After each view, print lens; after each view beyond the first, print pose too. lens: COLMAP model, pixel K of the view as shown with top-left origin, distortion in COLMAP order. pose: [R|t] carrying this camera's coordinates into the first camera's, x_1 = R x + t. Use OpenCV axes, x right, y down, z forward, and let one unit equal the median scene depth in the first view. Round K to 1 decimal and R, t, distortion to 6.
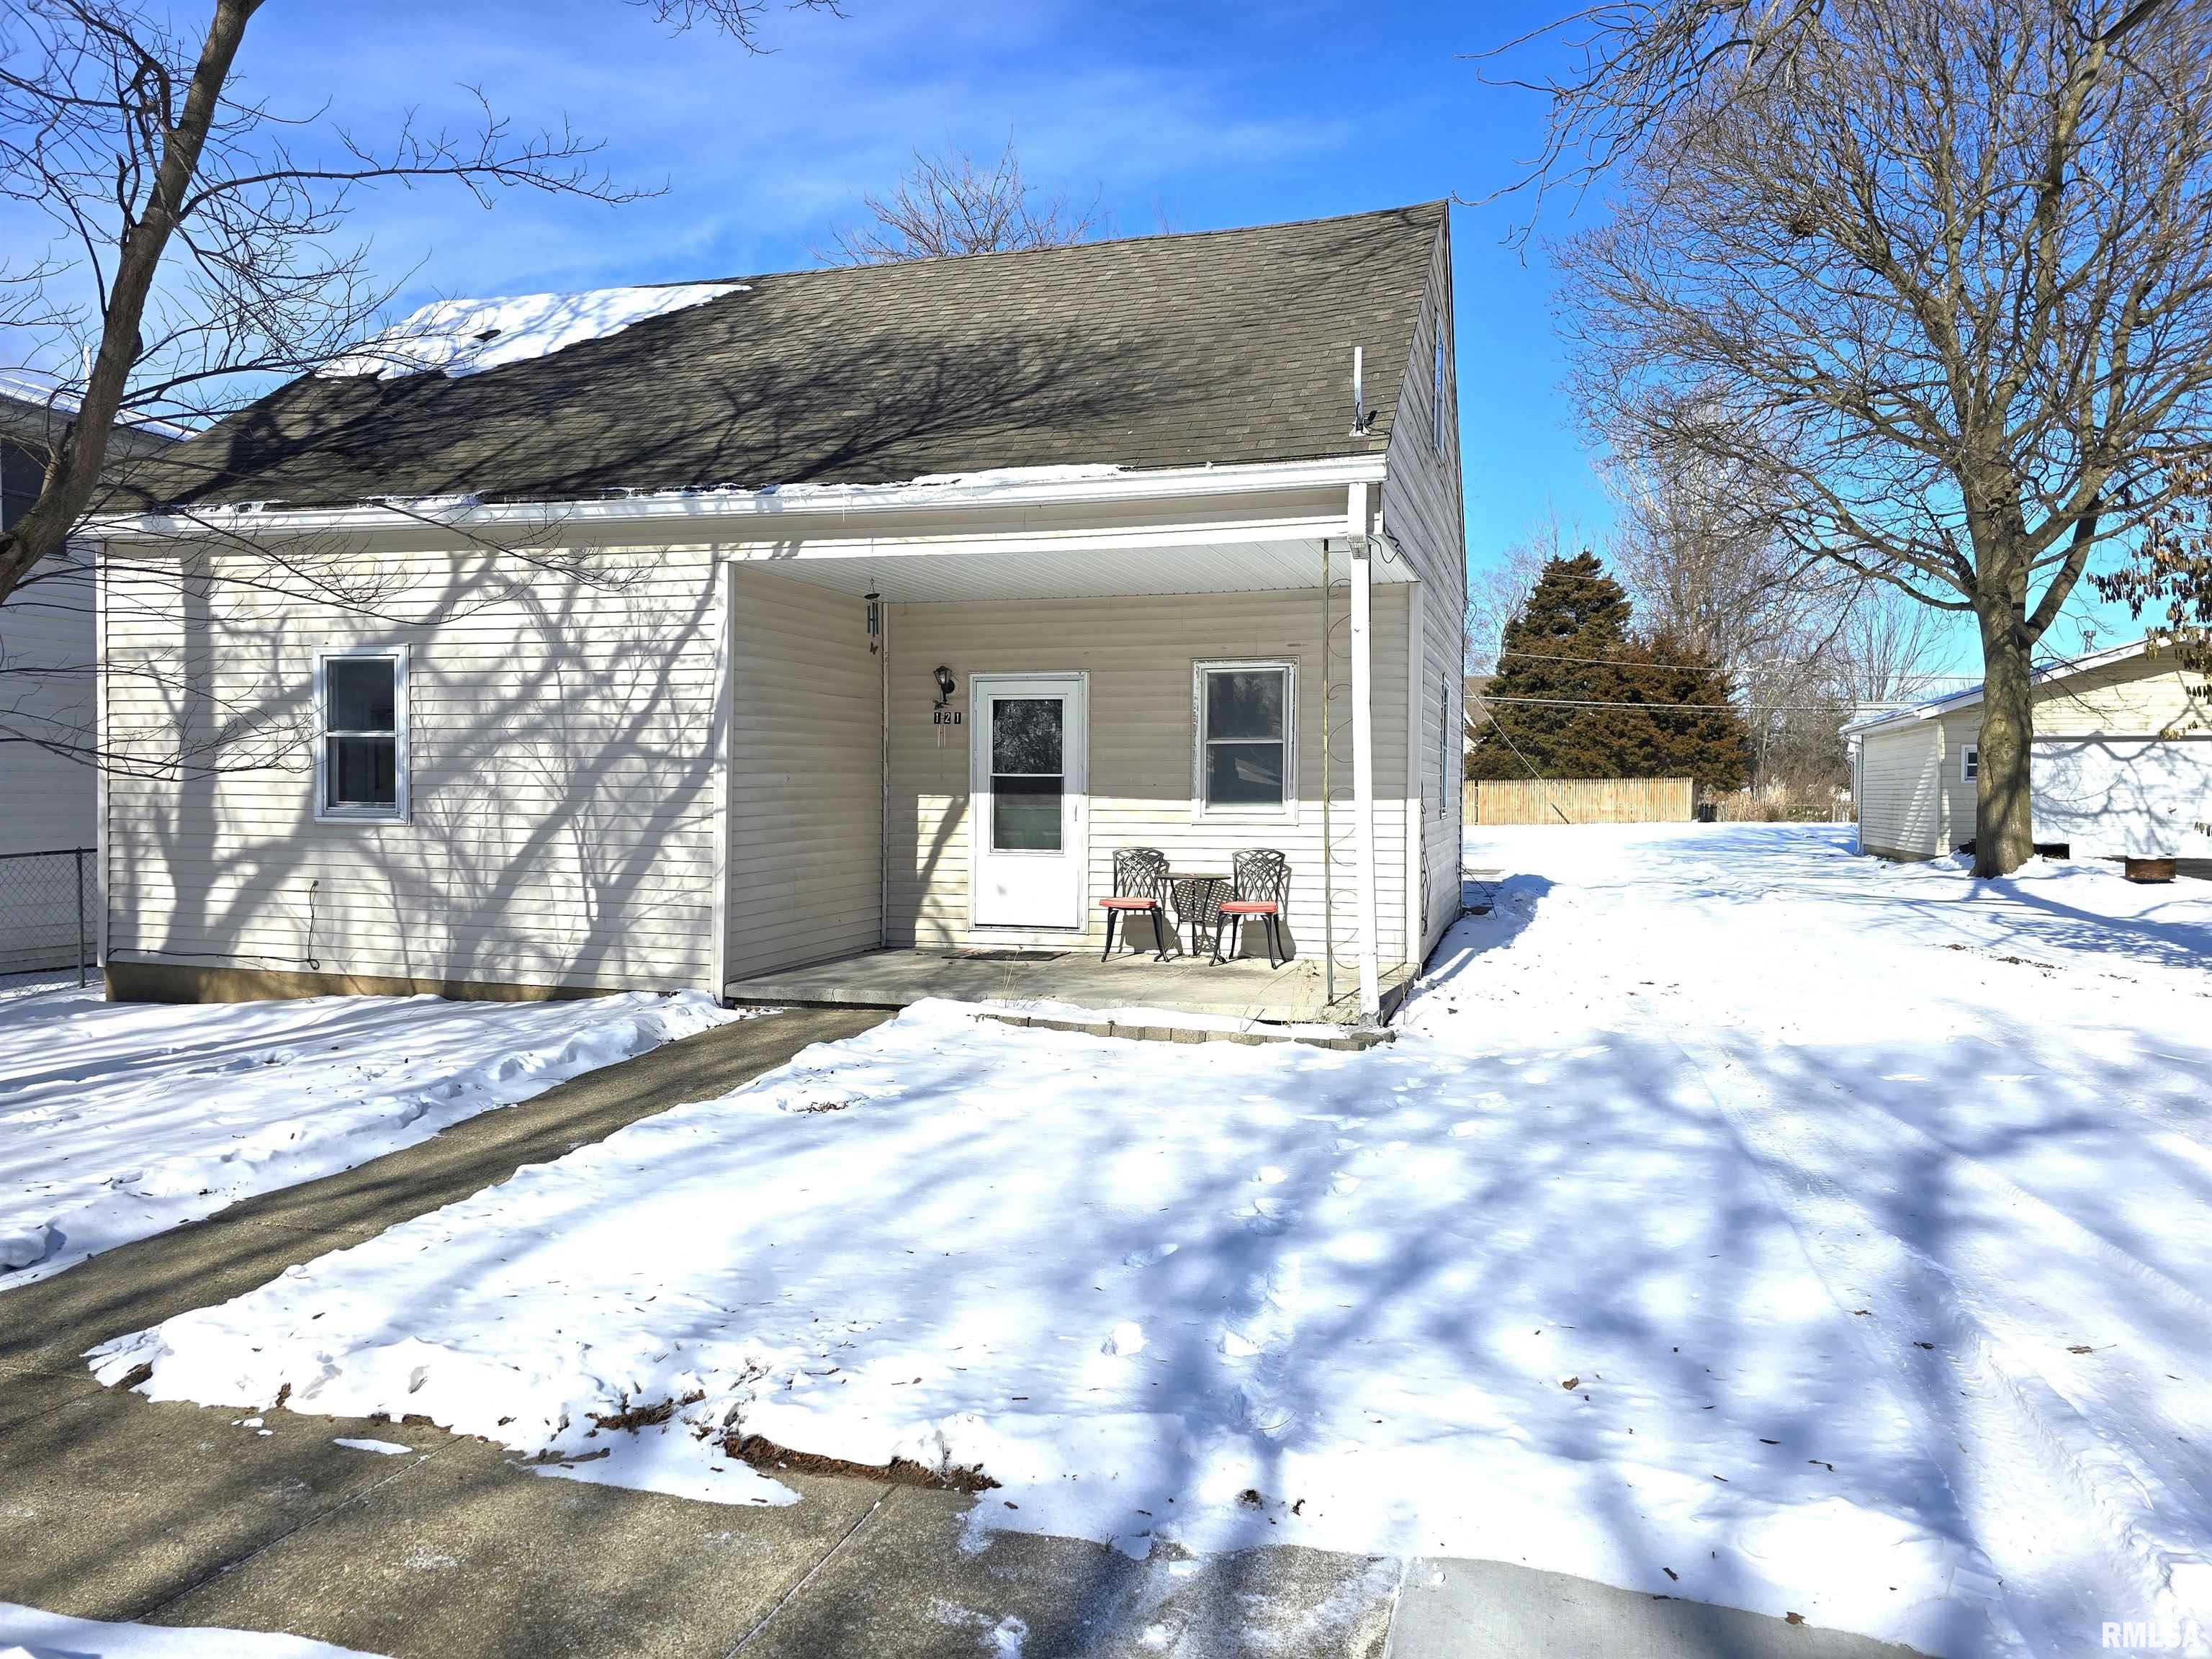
lens RADIAL K [[1479.9, 0, 1129.3], [0, 1479.9, 830.9], [0, 0, 1]] dist [0.064141, -0.053893]
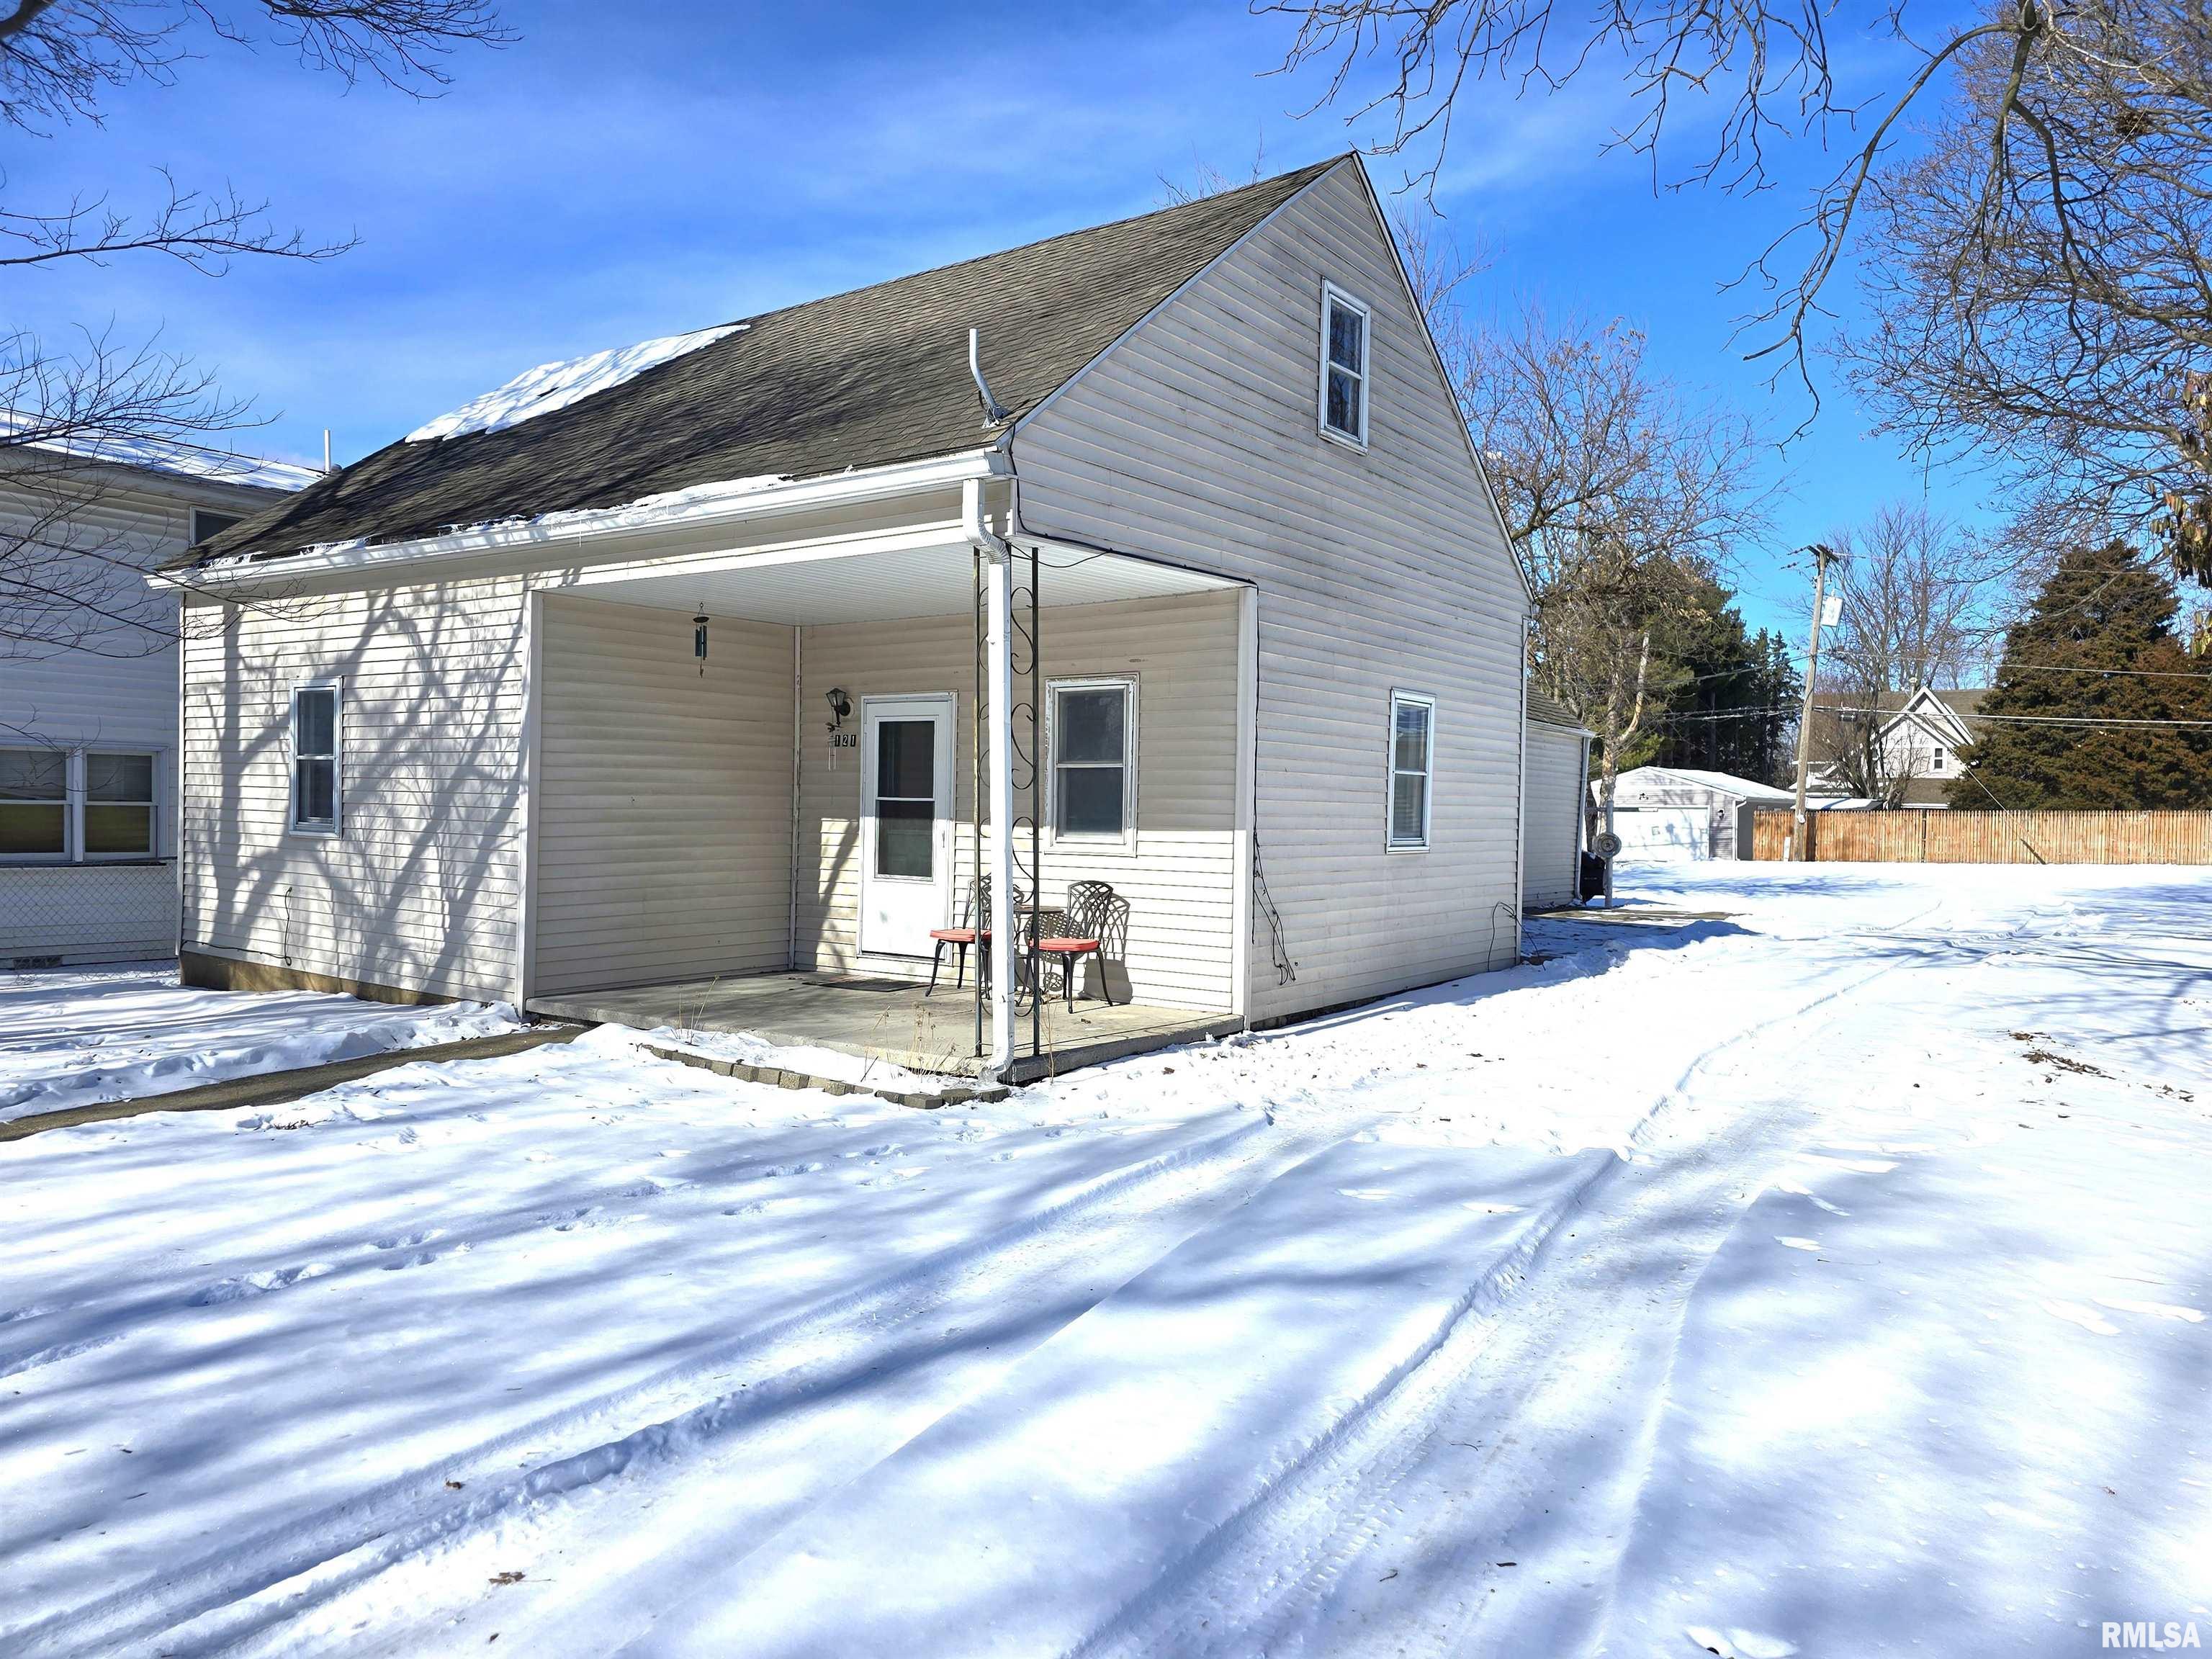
lens RADIAL K [[1479.9, 0, 1106.8], [0, 1479.9, 839.3], [0, 0, 1]] dist [0.064141, -0.053893]
pose [[0.944633, 0.018447, -0.327611, 0.417238], [-0.021762, 0.999742, -0.006453, -0.009059], [0.327407, 0.013225, 0.944791, 0.139245]]
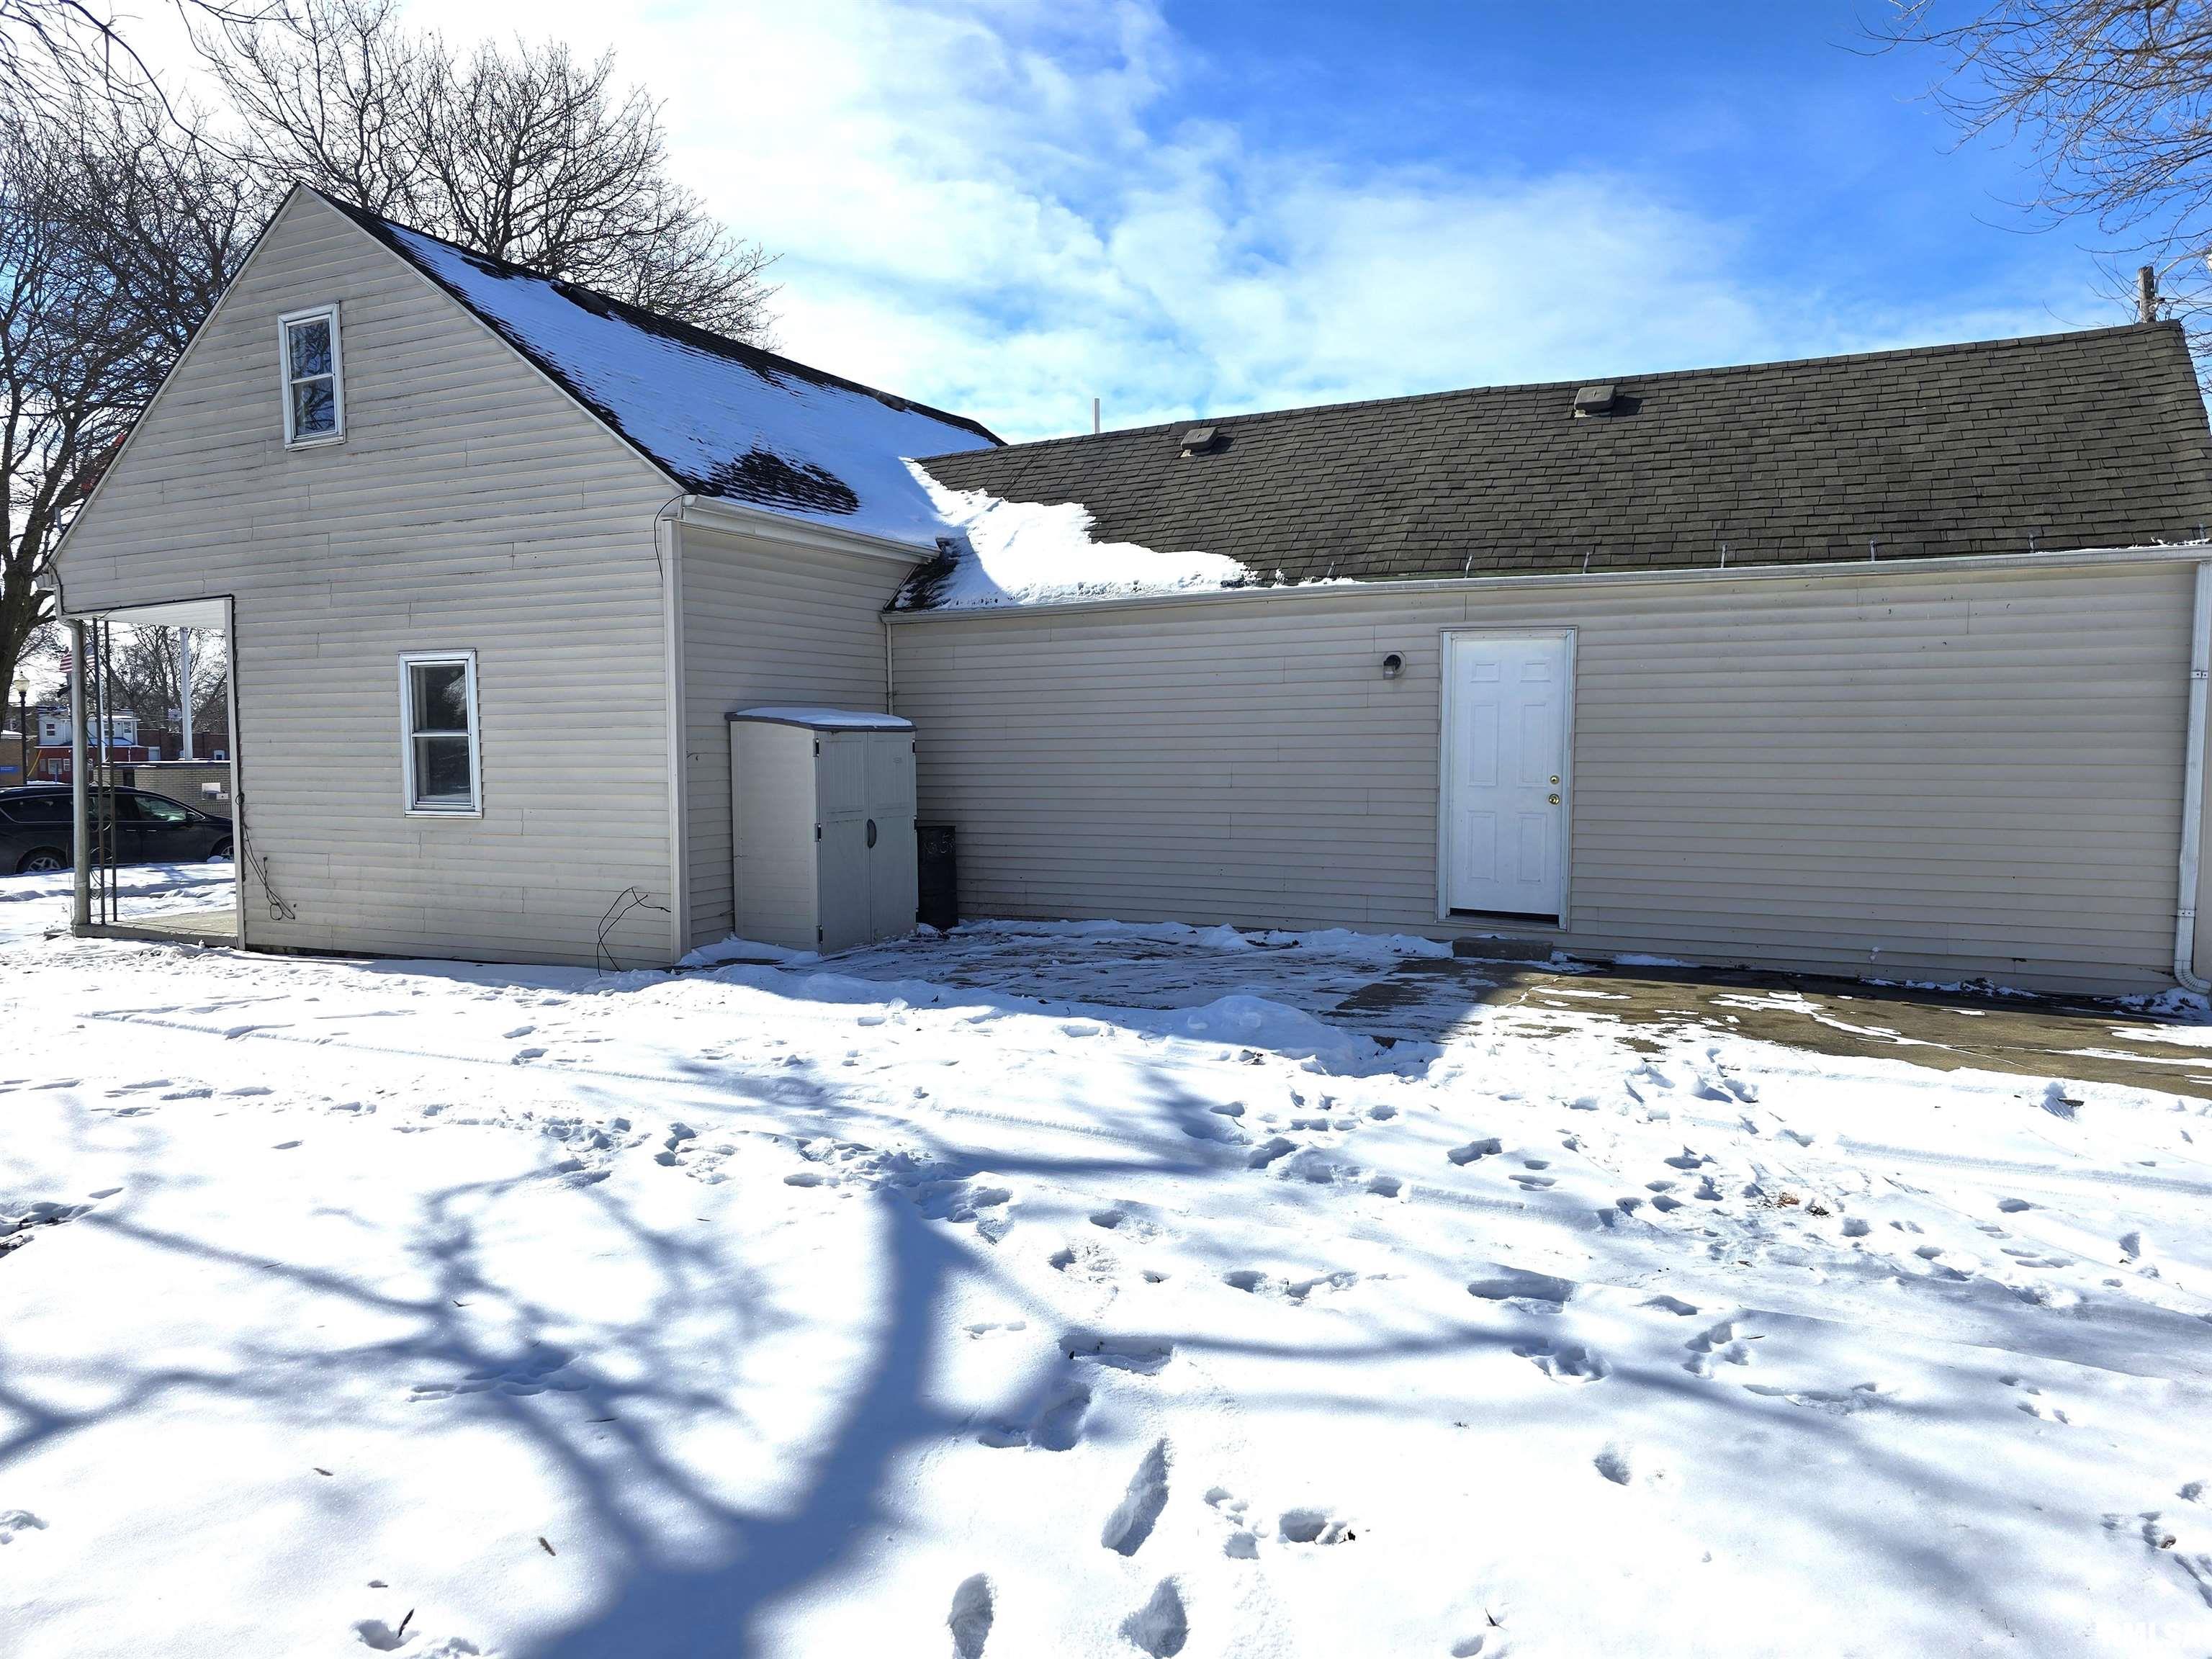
lens RADIAL K [[1479.9, 0, 1106.9], [0, 1479.9, 831.5], [0, 0, 1]] dist [0.064141, -0.053893]
pose [[-0.165815, 0.041967, -0.985263, 1.167173], [-0.020538, 0.998730, 0.045997, -0.054708], [0.985943, 0.027862, -0.164743, 1.726797]]
